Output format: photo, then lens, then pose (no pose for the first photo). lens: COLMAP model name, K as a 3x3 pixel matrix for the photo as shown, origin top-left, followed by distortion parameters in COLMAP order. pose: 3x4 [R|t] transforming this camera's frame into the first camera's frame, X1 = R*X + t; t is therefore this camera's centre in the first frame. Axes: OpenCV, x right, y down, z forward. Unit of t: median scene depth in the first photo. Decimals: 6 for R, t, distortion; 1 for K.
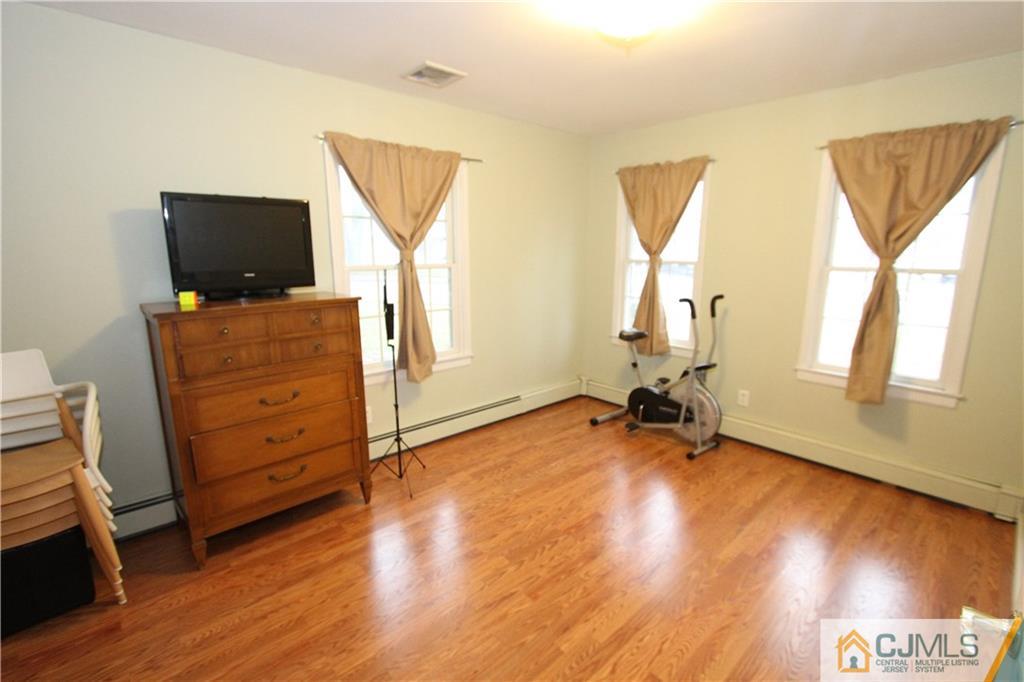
lens RADIAL K [[469.0, 0, 514.6], [0, 469.0, 344.1], [0, 0, 1]] dist [-0.022795, 0.003766]
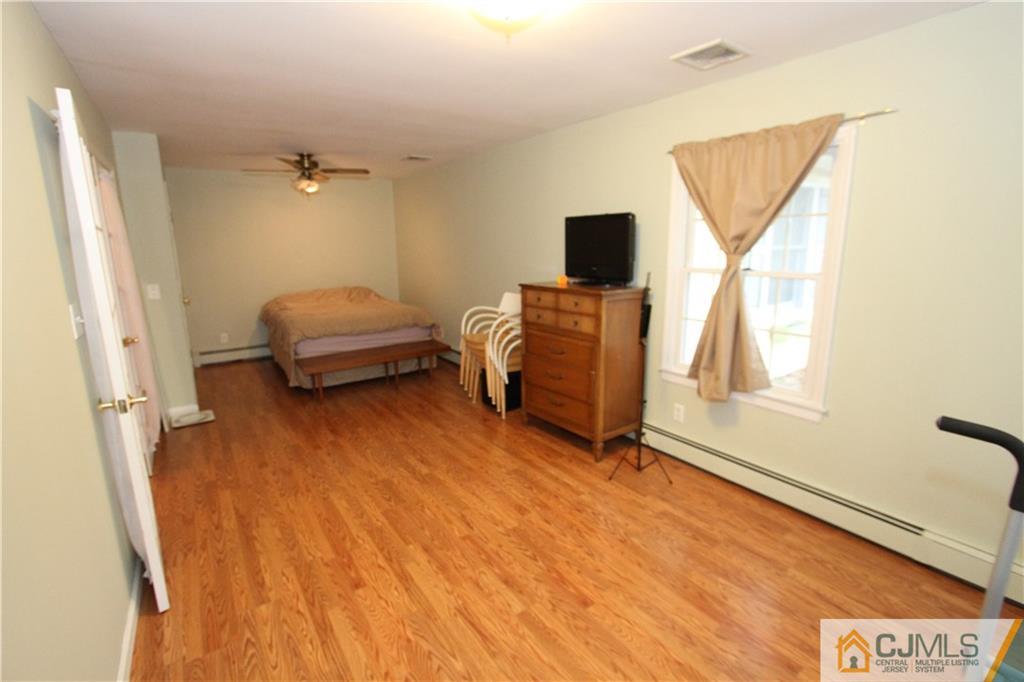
lens RADIAL K [[469.0, 0, 512.4], [0, 469.0, 341.2], [0, 0, 1]] dist [-0.022795, 0.003766]
pose [[-0.134992, 0.204961, -0.969416, 0.887561], [-0.186306, 0.955671, 0.227998, -0.209450], [0.973174, 0.211386, -0.090822, 0.891374]]
